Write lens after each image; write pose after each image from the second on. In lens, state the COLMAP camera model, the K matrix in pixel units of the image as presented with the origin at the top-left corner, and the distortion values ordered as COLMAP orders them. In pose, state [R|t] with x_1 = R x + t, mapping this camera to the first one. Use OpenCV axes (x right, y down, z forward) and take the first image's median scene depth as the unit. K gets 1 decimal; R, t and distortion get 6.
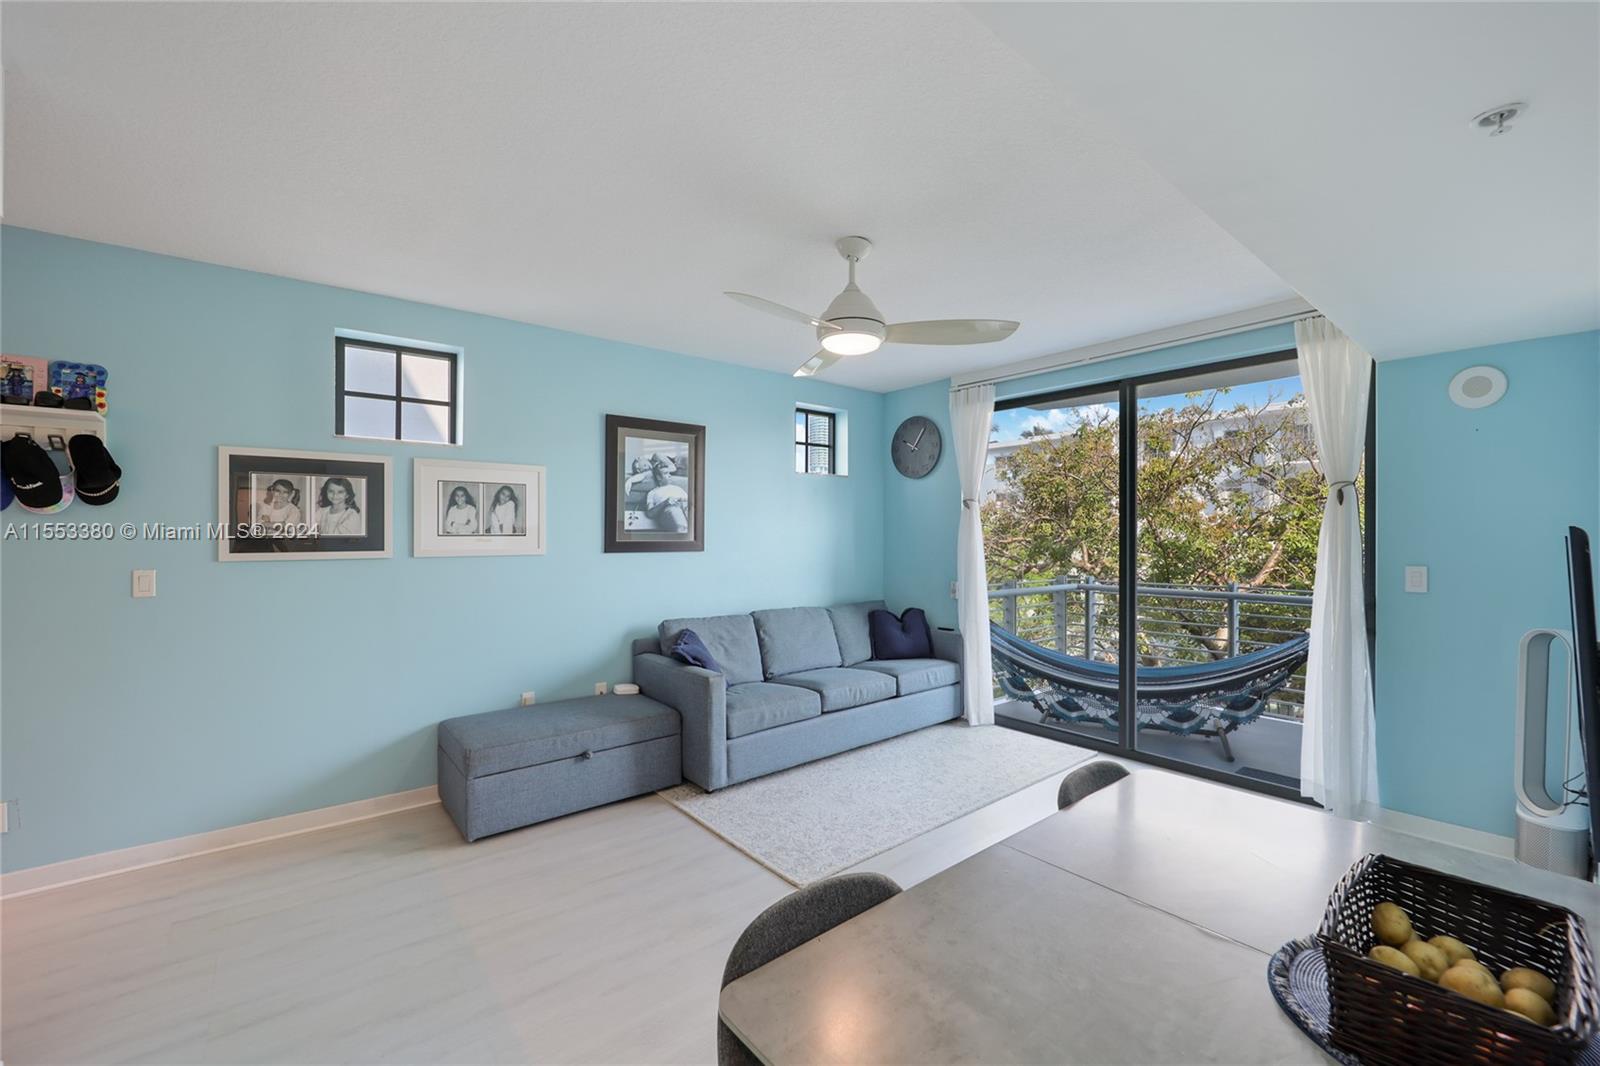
lens RADIAL K [[651.7, 0, 797.5], [0, 651.7, 534.6], [0, 0, 1]] dist [-0.011656, -0.000078]
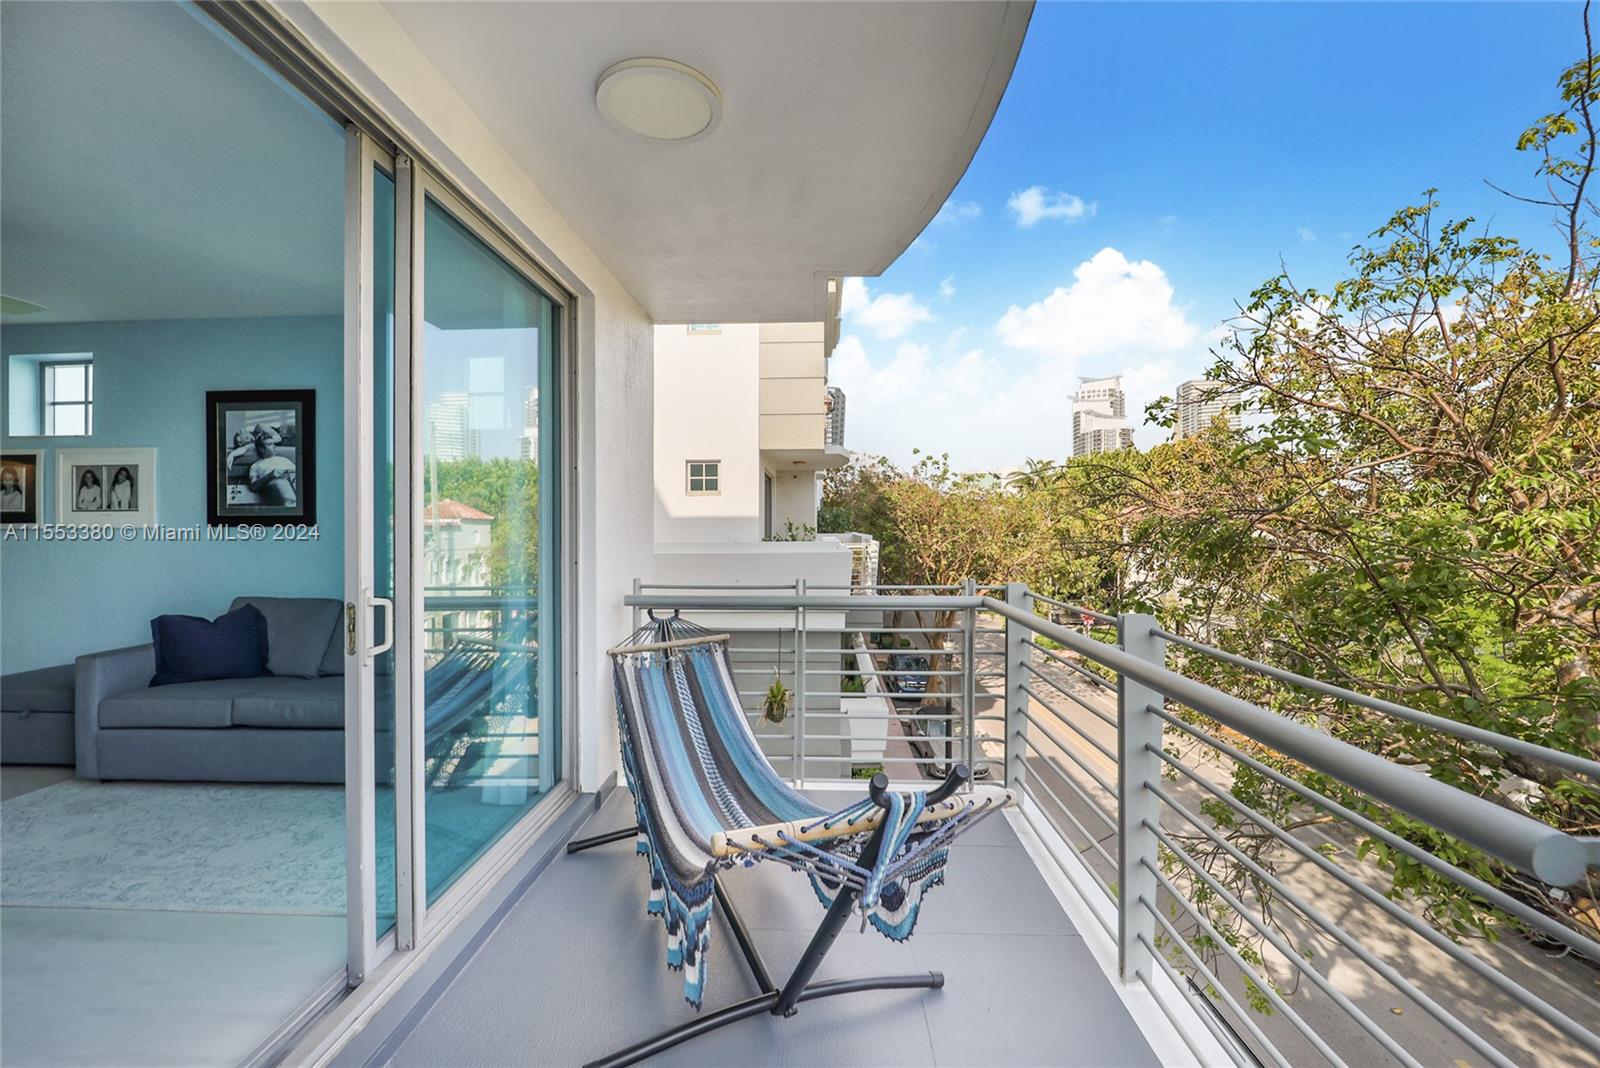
lens RADIAL K [[658.7, 0, 796.6], [0, 658.7, 517.4], [0, 0, 1]] dist [-0.013168, -0.000001]
pose [[0.748879, -0.013571, -0.662568, 1.070865], [0.006983, 0.999896, -0.012588, 0.032239], [0.662670, 0.004800, 0.748896, 0.840275]]
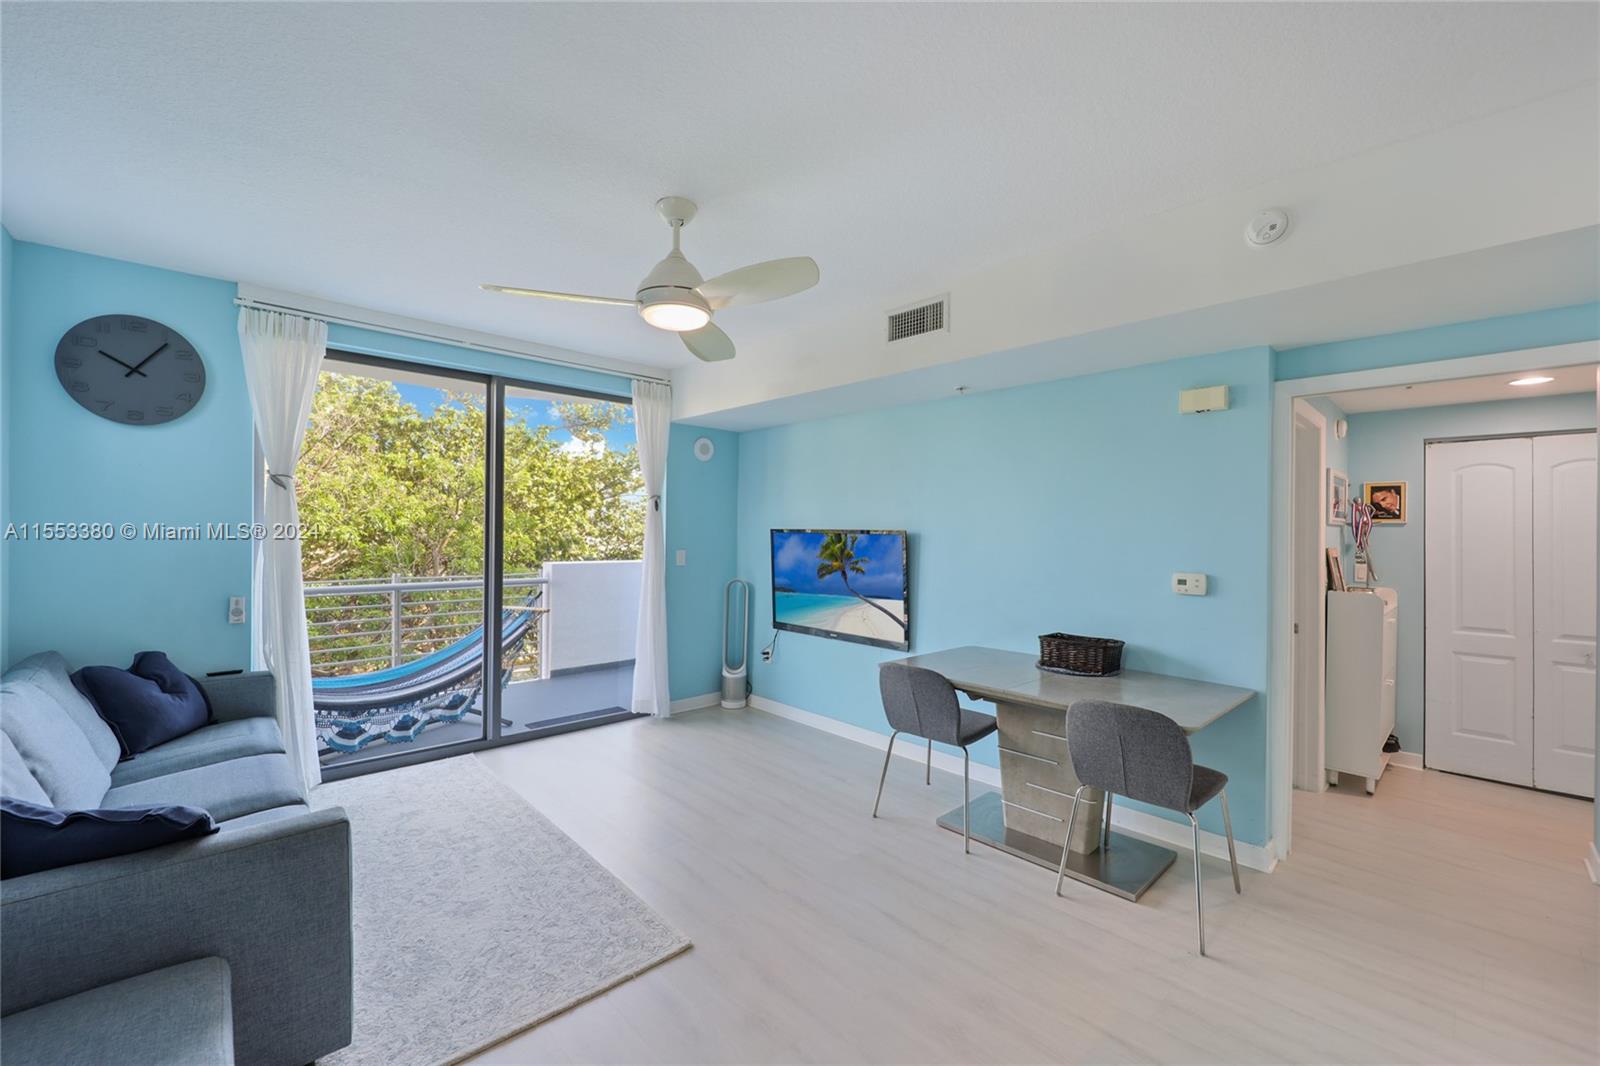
lens RADIAL K [[652.3, 0, 810.6], [0, 652.3, 531.8], [0, 0, 1]] dist [-0.013097, -0.000006]
pose [[-0.072894, -0.000188, 0.997340, -0.550950], [-0.013256, 0.999912, -0.000781, -0.000553], [-0.997252, -0.013278, -0.072890, 0.586715]]
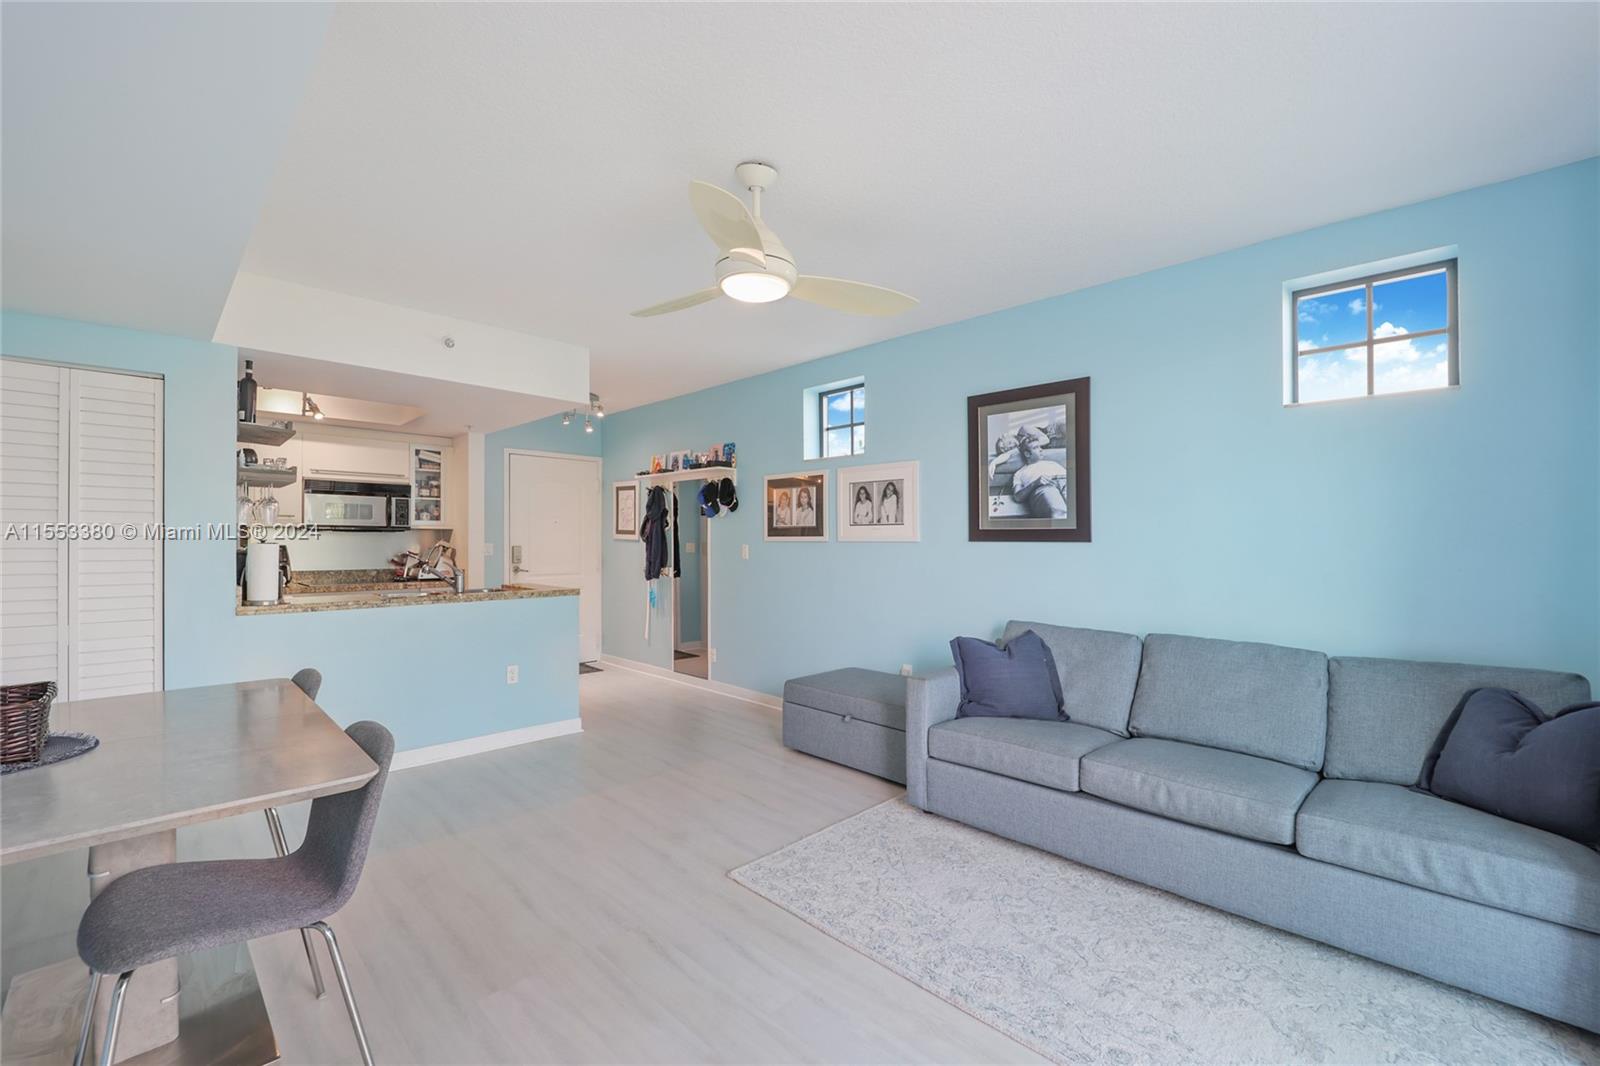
lens RADIAL K [[651.7, 0, 797.5], [0, 651.7, 534.6], [0, 0, 1]] dist [-0.011656, -0.000078]
pose [[0.104062, -0.006047, -0.994552, 0.632896], [-0.001420, 0.999980, -0.006228, 0.024541], [0.994570, 0.002060, 0.104052, 0.642516]]
